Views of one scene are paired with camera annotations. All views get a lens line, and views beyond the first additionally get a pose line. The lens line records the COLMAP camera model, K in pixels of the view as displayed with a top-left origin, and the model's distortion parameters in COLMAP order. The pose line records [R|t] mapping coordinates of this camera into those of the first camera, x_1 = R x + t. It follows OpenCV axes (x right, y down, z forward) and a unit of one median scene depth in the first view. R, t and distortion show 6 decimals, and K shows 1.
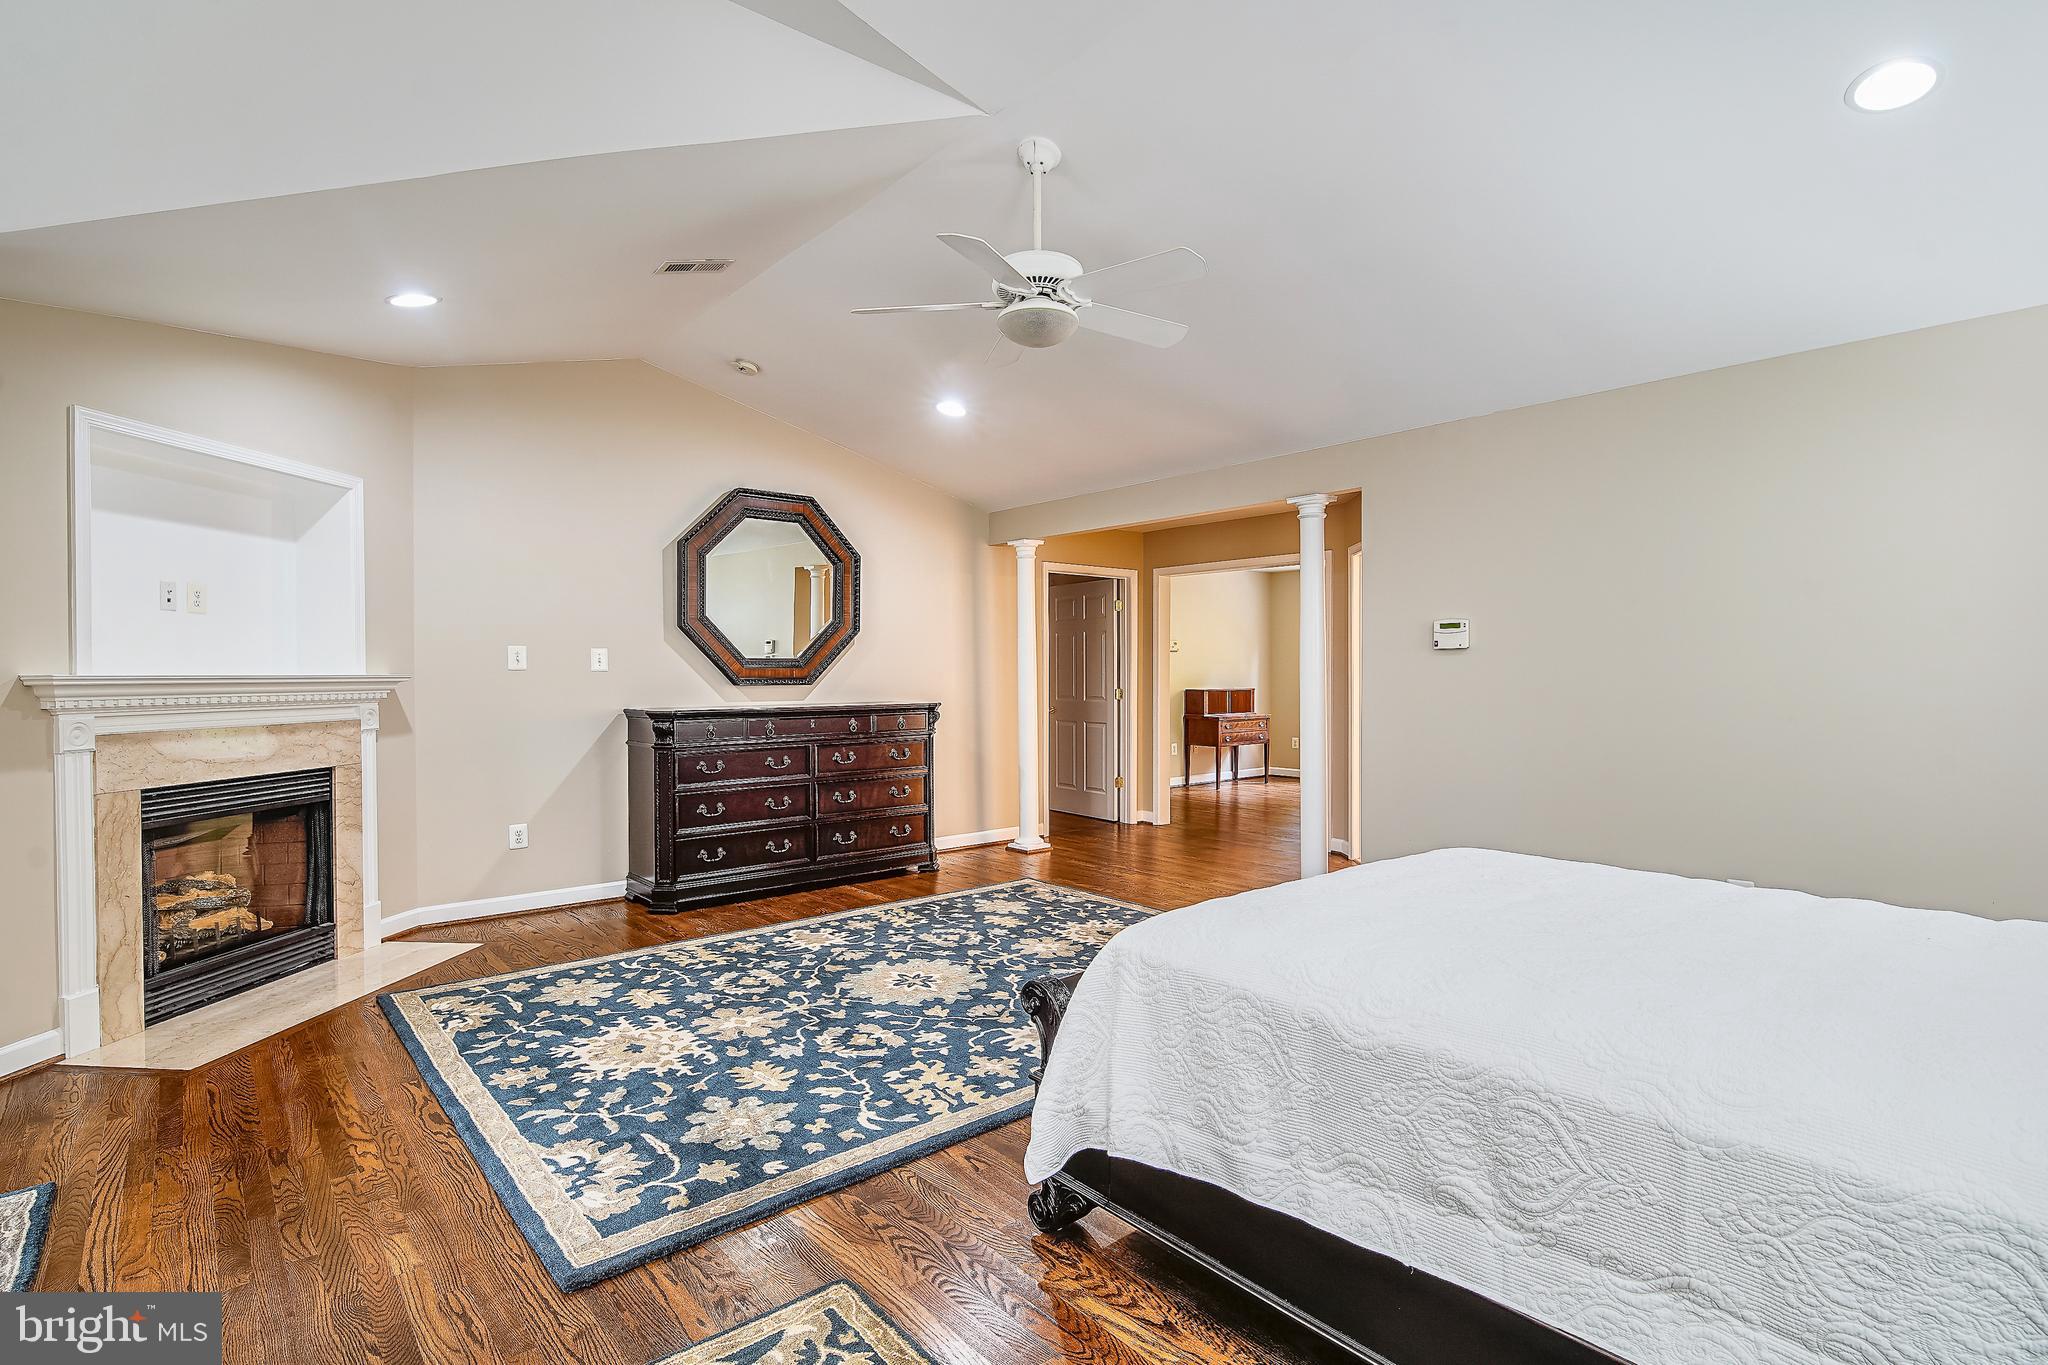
lens RADIAL K [[1003.9, 0, 1021.7], [0, 1003.9, 671.1], [0, 0, 1]] dist [-0.000372, -0.001247]
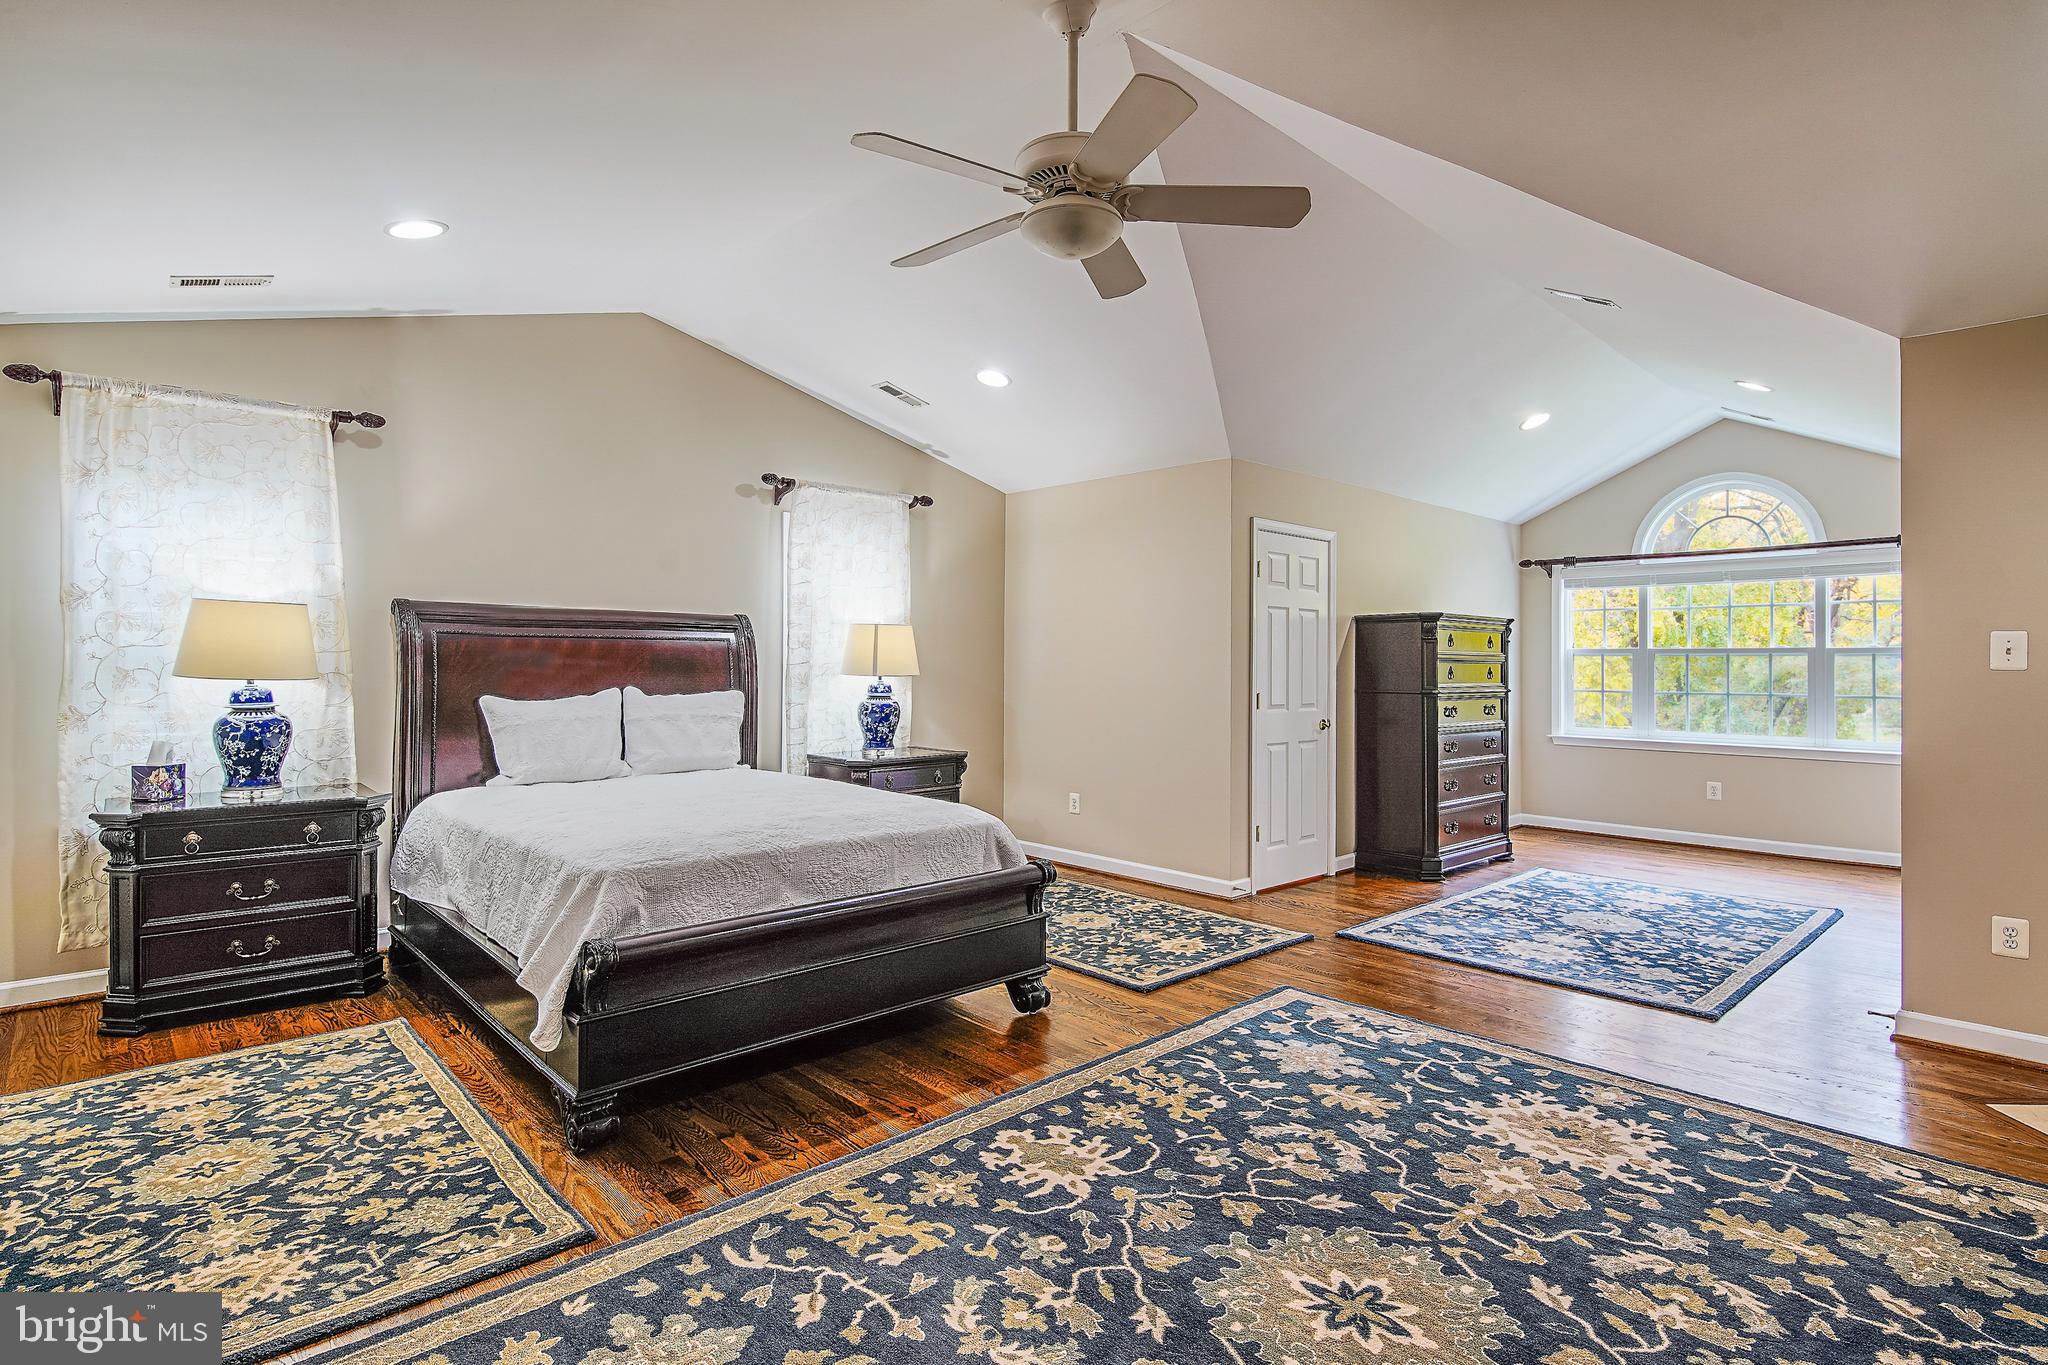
lens RADIAL K [[1003.9, 0, 1021.7], [0, 1003.9, 671.1], [0, 0, 1]] dist [-0.000372, -0.001247]
pose [[-0.998696, -0.003606, -0.050933, 0.096723], [-0.003731, 0.999990, 0.002364, 0.002451], [0.050924, 0.002550, -0.998699, 1.838482]]
